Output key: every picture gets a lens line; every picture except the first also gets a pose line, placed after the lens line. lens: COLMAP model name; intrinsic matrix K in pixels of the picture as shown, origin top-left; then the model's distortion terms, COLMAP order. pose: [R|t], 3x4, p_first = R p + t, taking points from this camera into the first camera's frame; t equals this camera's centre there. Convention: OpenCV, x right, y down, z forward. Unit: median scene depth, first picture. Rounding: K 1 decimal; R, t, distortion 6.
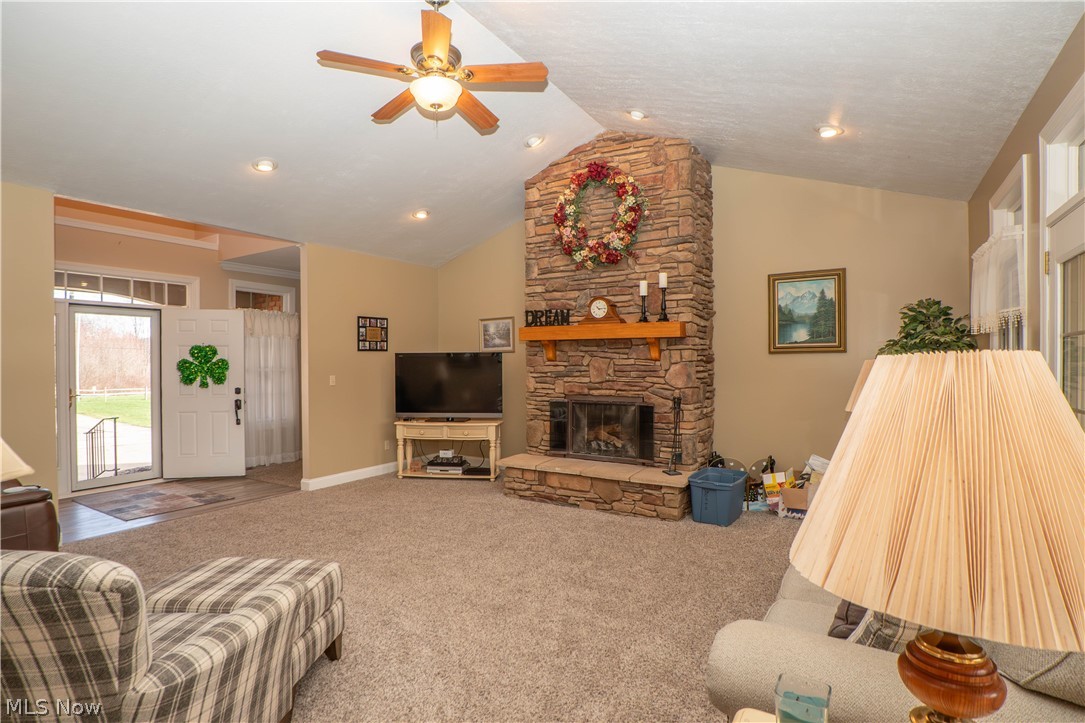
lens RADIAL K [[527.3, 0, 542.5], [0, 527.3, 361.5], [0, 0, 1]] dist [0.000572, 0.000076]
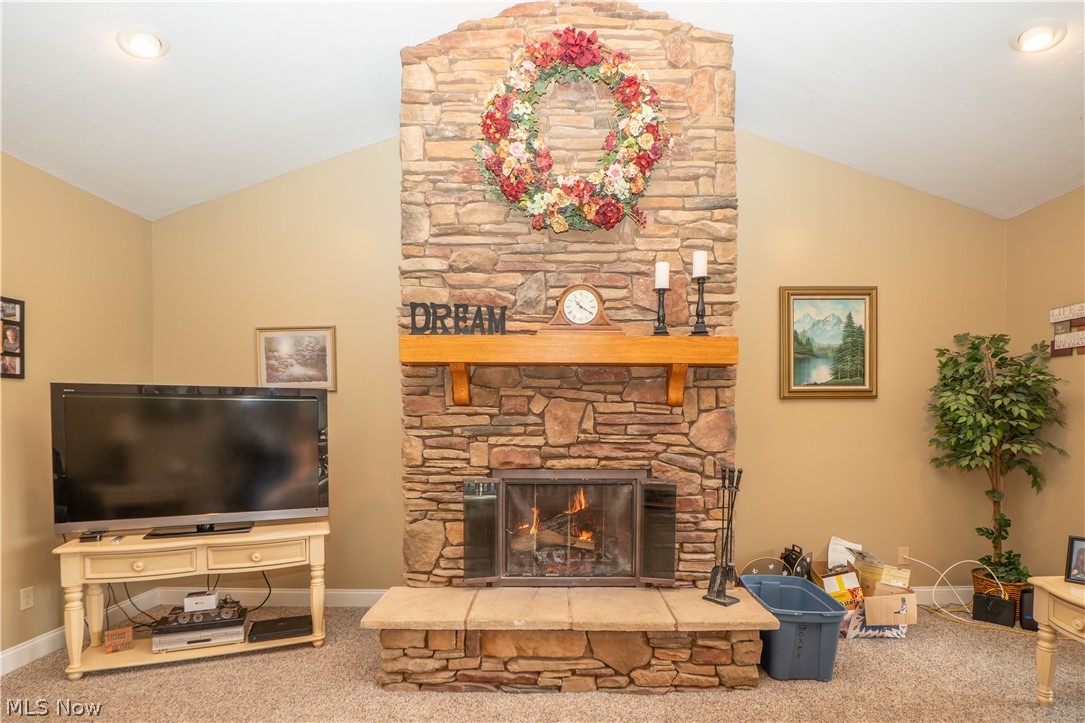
lens RADIAL K [[517.3, 0, 544.0], [0, 517.3, 432.0], [0, 0, 1]] dist [-0.033459, 0.009623]
pose [[0.854096, -0.008238, 0.520050, -0.188981], [-0.005581, 0.999672, 0.025001, 0.012882], [-0.520085, -0.024255, 0.853770, 0.554011]]
